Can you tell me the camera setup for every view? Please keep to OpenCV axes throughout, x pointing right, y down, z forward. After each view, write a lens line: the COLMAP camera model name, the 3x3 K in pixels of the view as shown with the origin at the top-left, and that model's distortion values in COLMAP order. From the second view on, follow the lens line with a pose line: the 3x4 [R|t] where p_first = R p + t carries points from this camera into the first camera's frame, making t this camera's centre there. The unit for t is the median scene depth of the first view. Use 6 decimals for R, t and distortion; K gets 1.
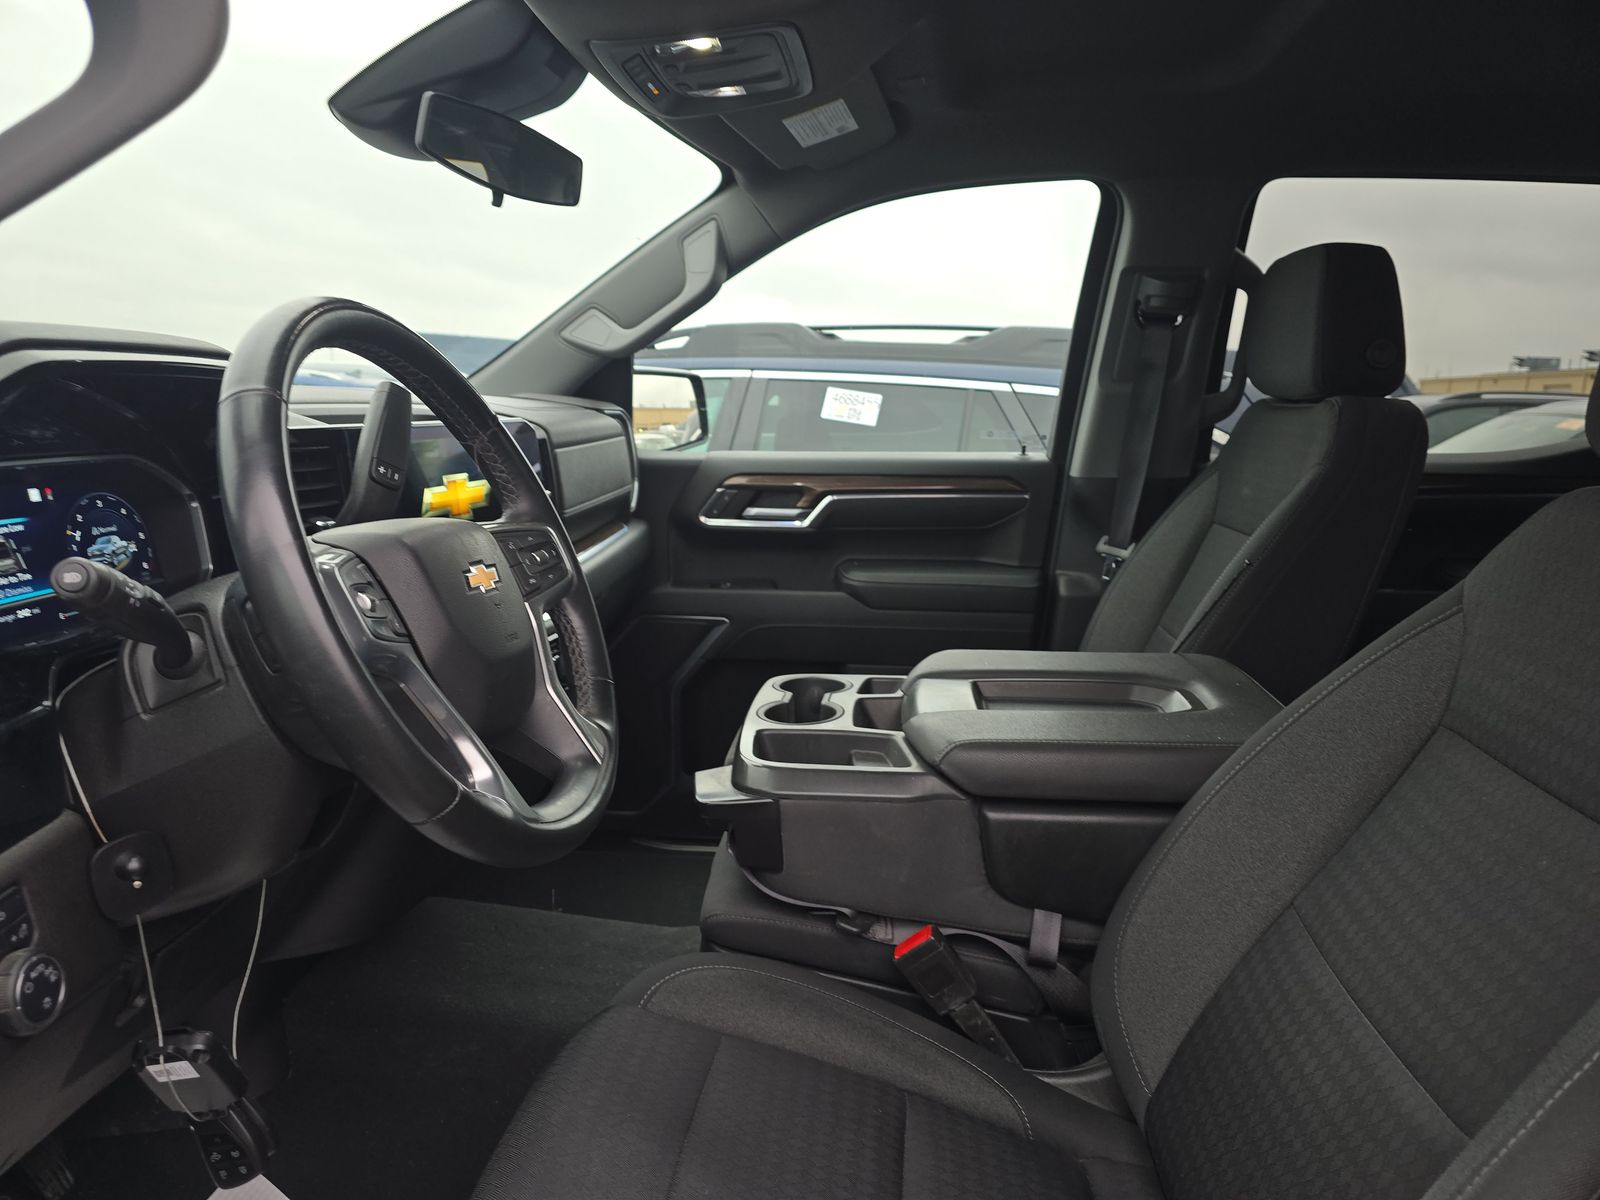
lens RADIAL K [[1073.3, 0, 800.0], [0, 1073.3, 600.0], [0, 0, 1]] dist [0.057423, -0.074465]
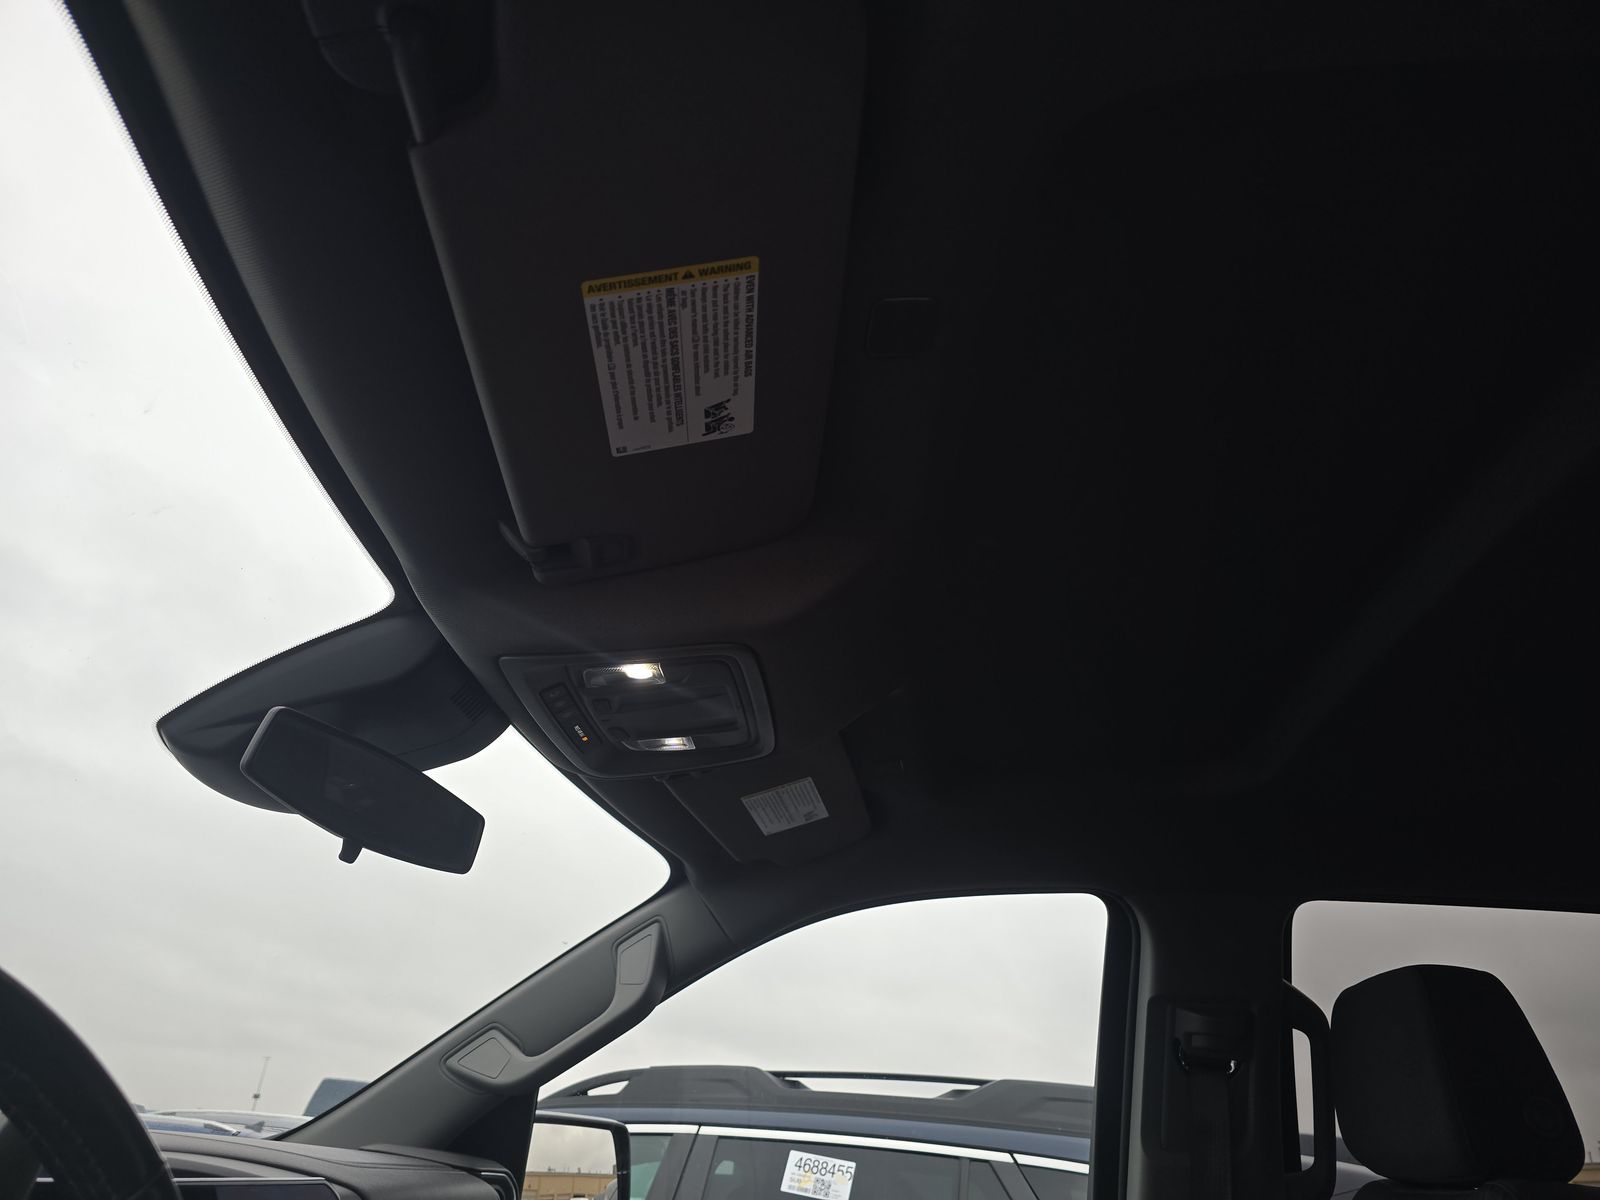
lens RADIAL K [[1073.3, 0, 800.0], [0, 1073.3, 600.0], [0, 0, 1]] dist [0.057423, -0.074465]
pose [[0.999194, 0.036512, 0.016675, 0.008391], [-0.018324, 0.784523, -0.619829, -0.028911], [-0.035713, 0.619024, 0.784560, 0.178556]]
